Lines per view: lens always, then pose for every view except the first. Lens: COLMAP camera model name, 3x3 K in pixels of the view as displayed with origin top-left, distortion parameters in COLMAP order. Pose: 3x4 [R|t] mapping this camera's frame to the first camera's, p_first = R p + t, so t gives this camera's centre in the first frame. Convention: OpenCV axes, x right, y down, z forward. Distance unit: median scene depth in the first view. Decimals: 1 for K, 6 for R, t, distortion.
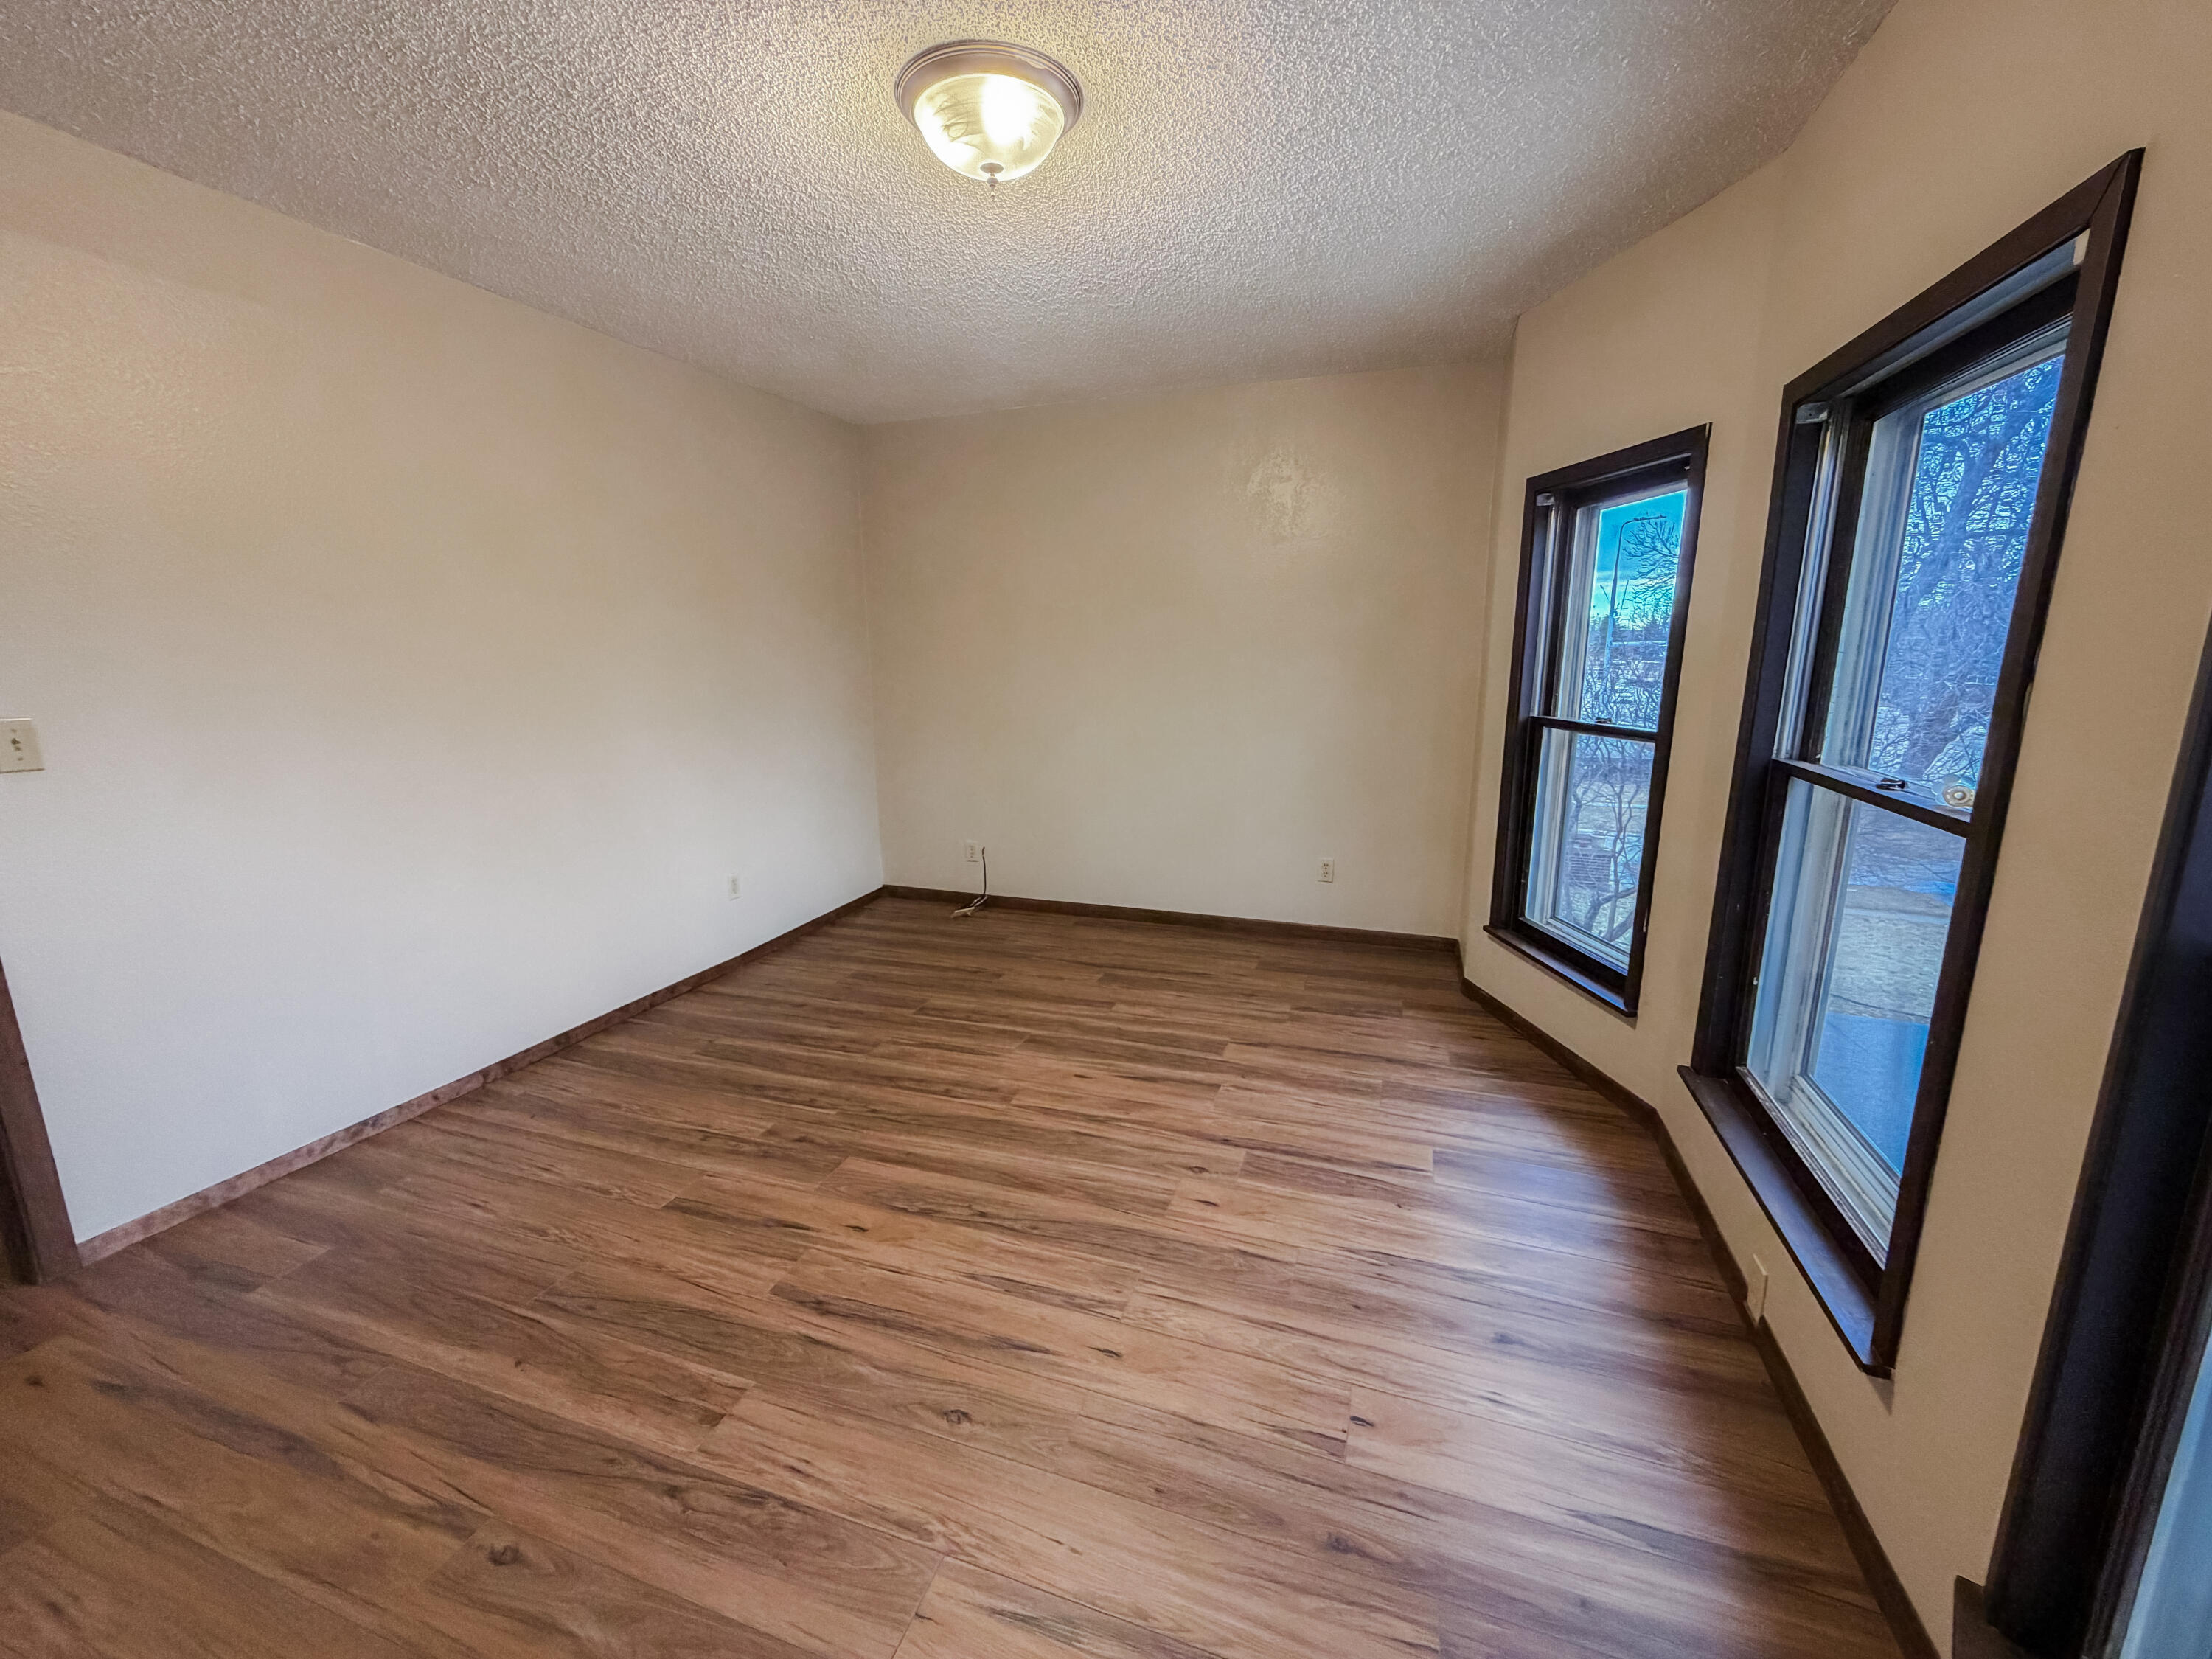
lens RADIAL K [[881.1, 0, 1096.5], [0, 881.1, 828.6], [0, 0, 1]] dist [-0.000600, -0.000027]
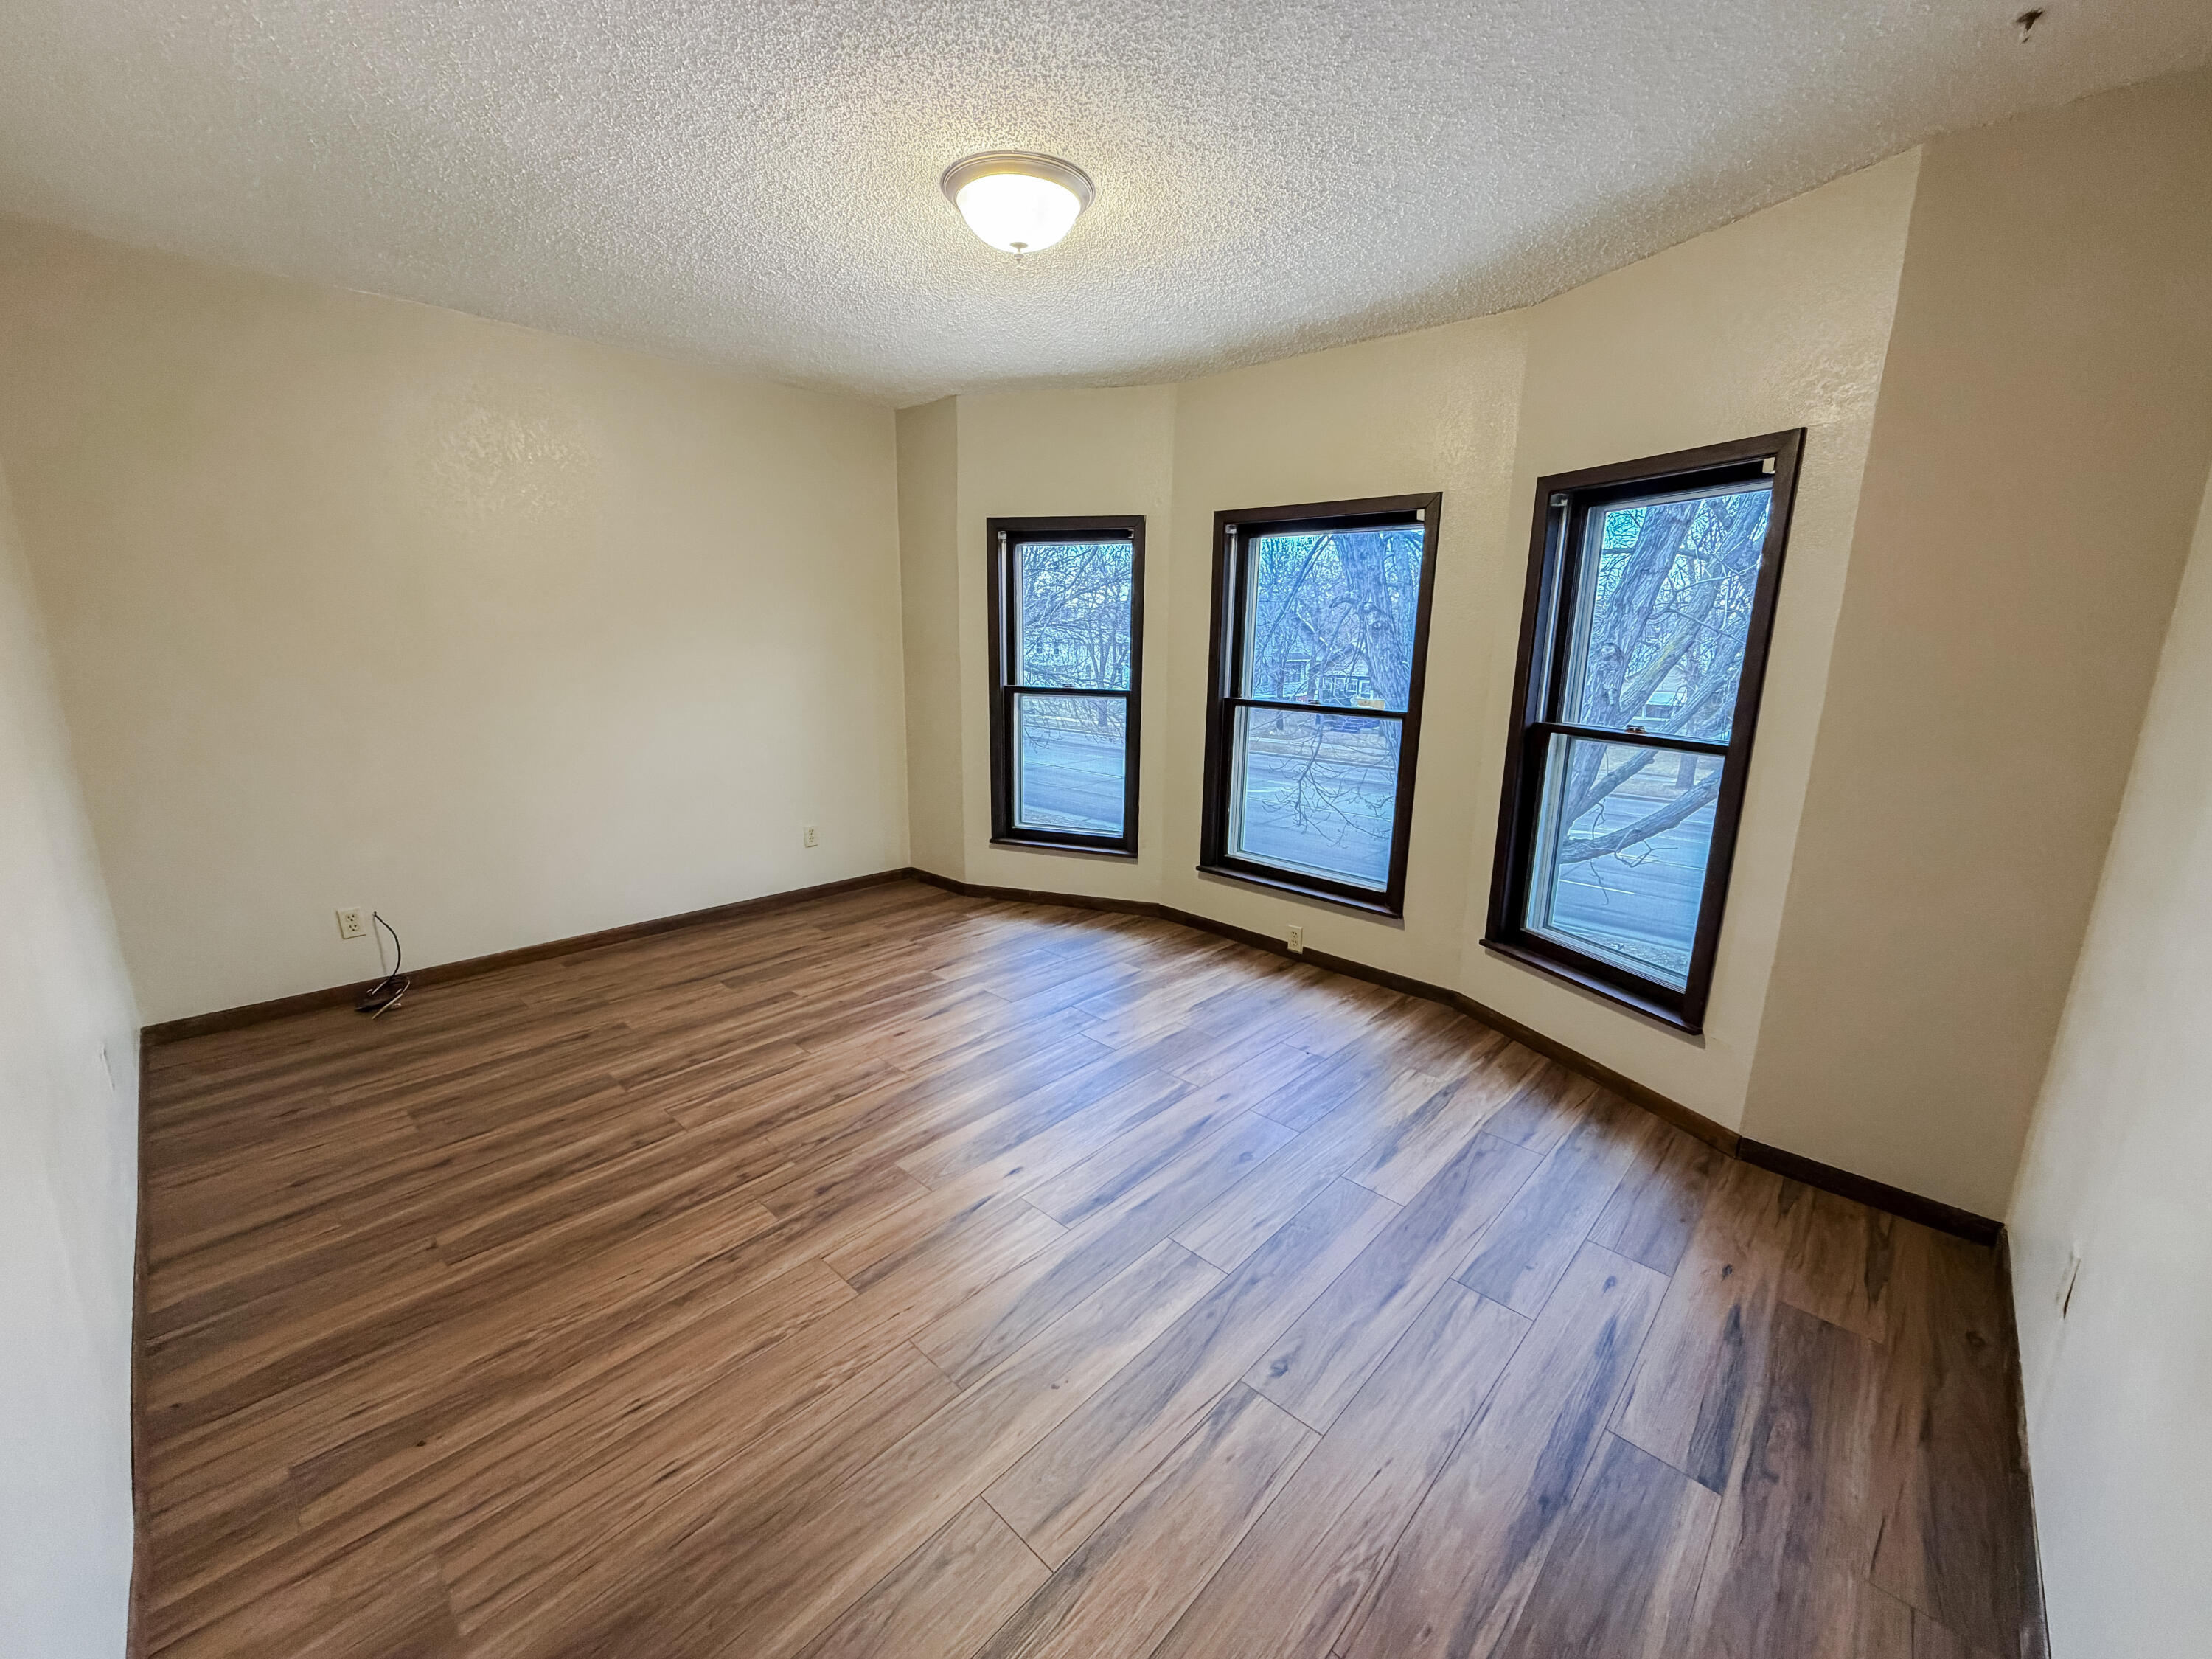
lens RADIAL K [[881.1, 0, 1096.5], [0, 881.1, 828.6], [0, 0, 1]] dist [-0.000600, -0.000027]
pose [[0.411045, -0.186722, 0.892287, -0.768695], [0.163719, 0.978005, 0.129240, -0.060750], [-0.896793, 0.092961, 0.432574, 0.267720]]
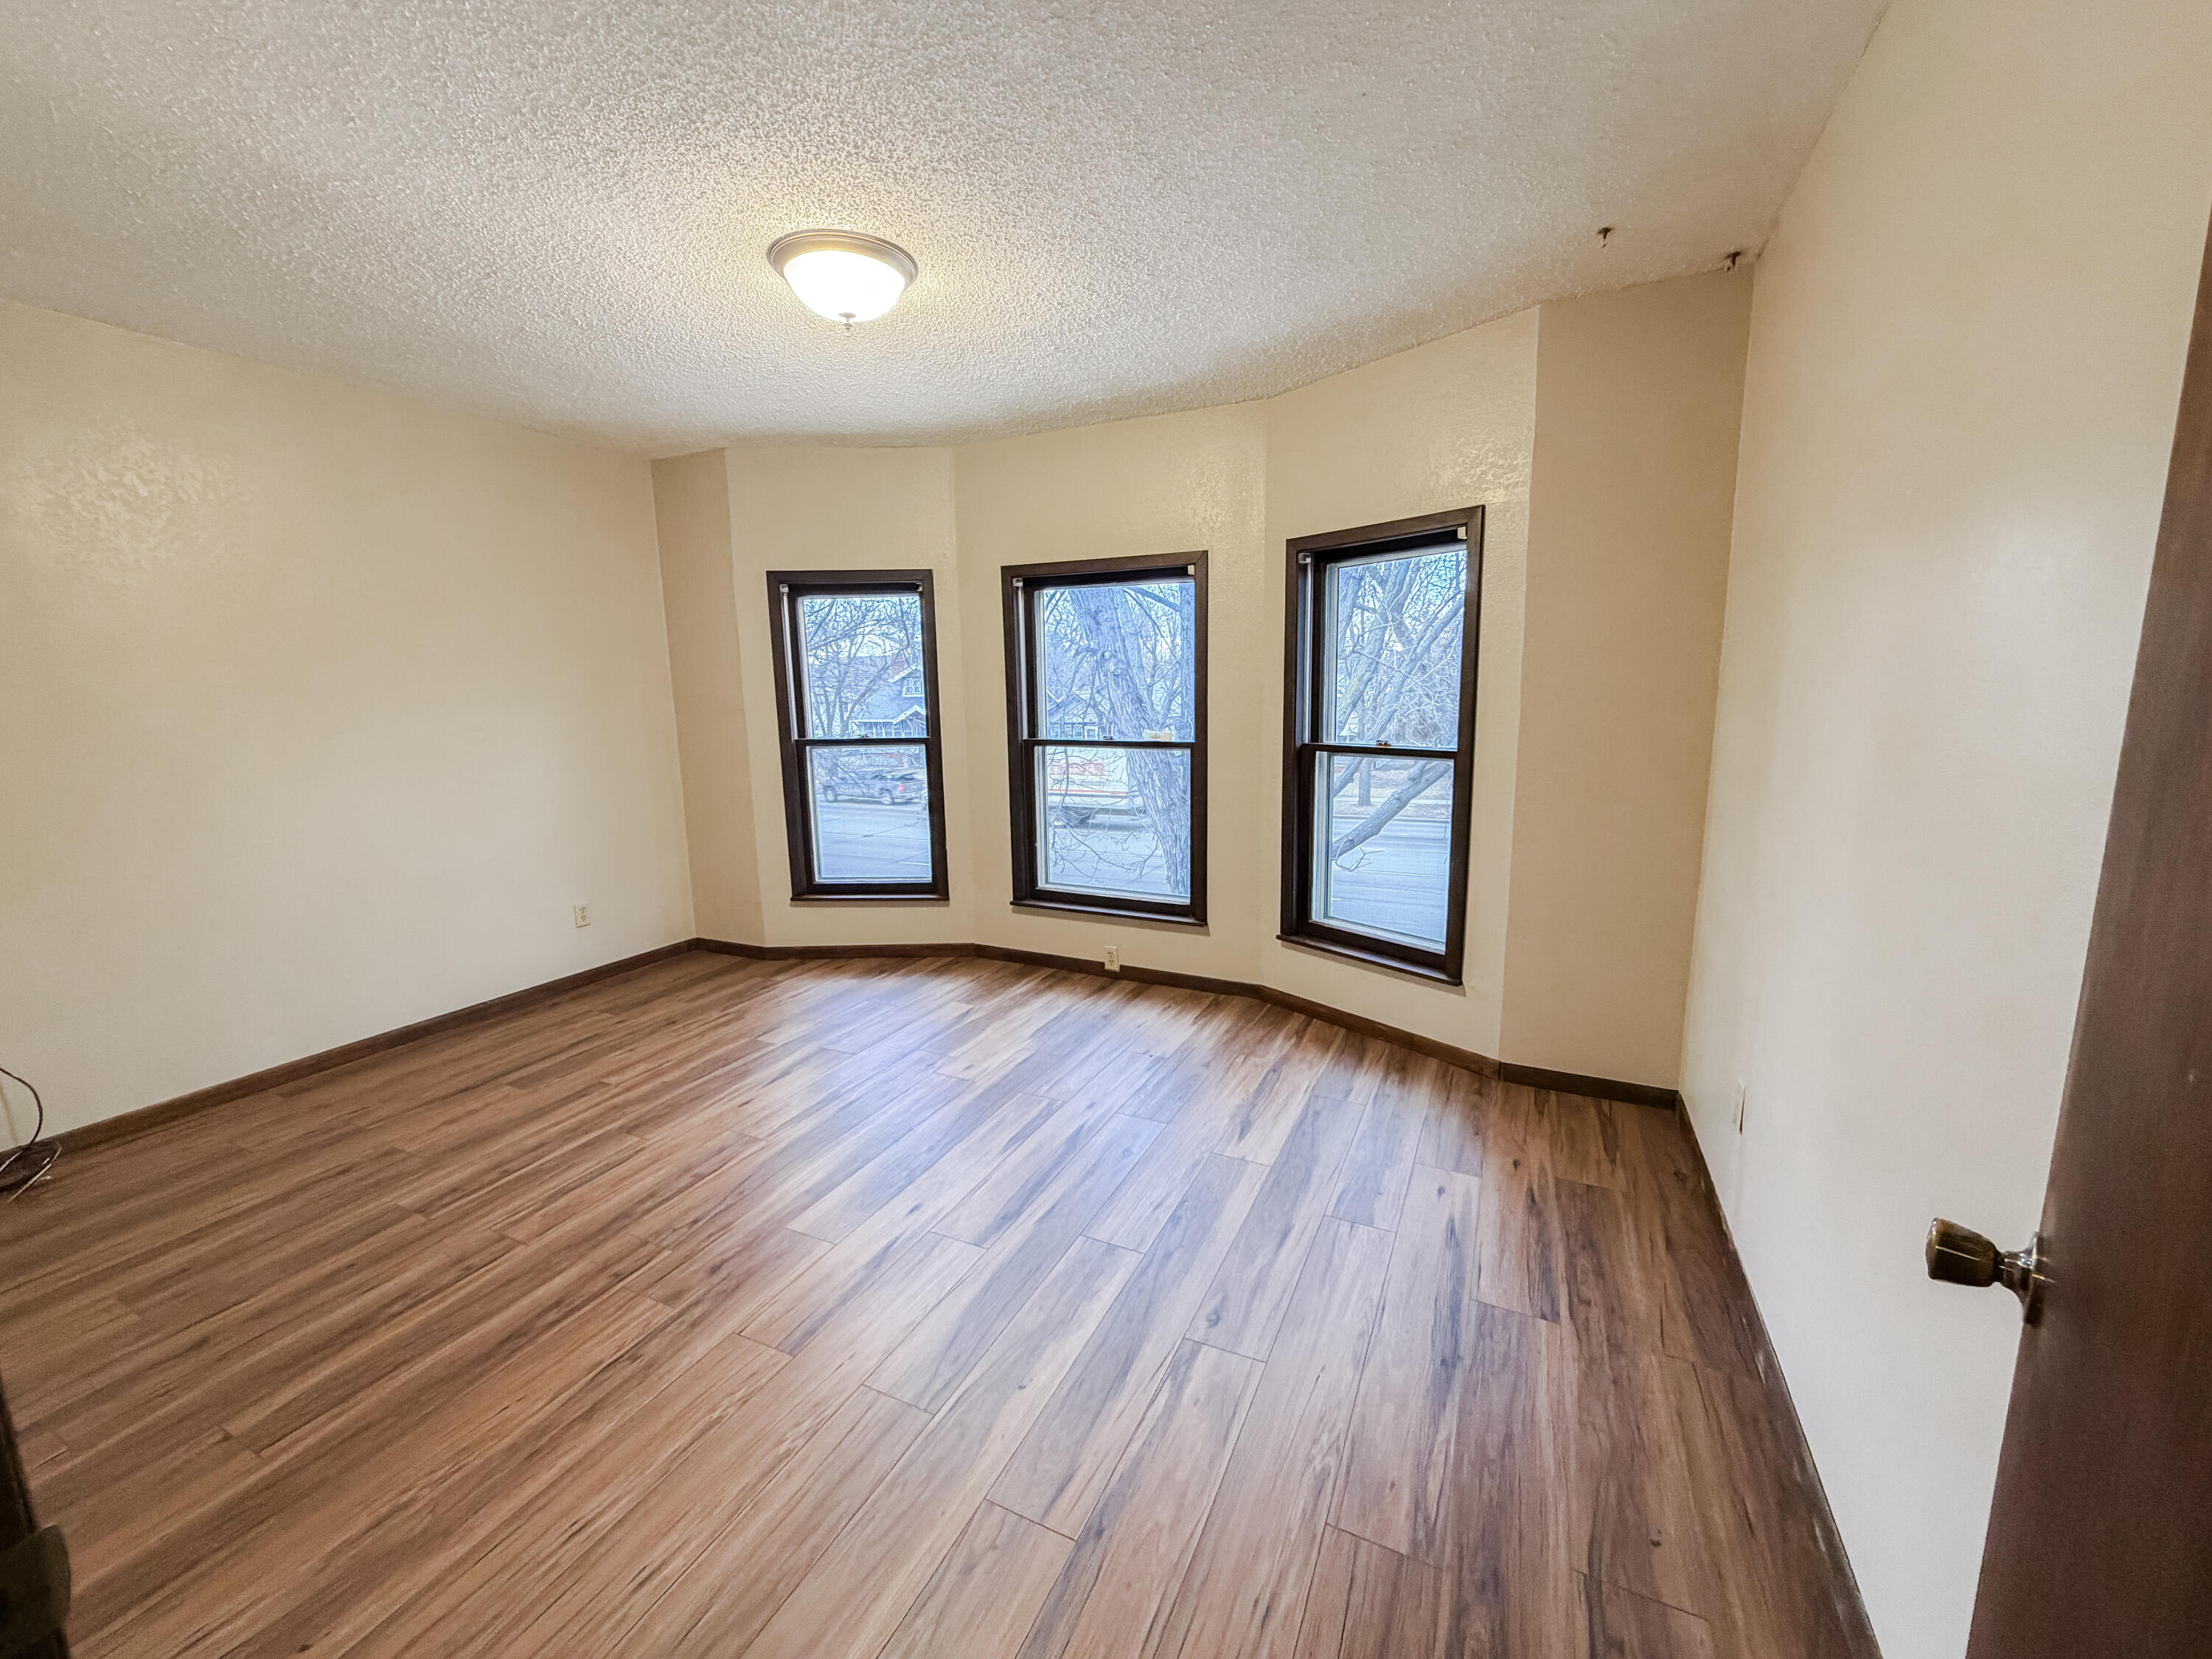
lens RADIAL K [[881.1, 0, 1096.5], [0, 881.1, 828.6], [0, 0, 1]] dist [-0.000600, -0.000027]
pose [[0.116658, -0.155787, 0.980878, -0.850773], [0.213935, 0.968378, 0.128358, -0.067500], [-0.969857, 0.194870, 0.146297, 0.357555]]
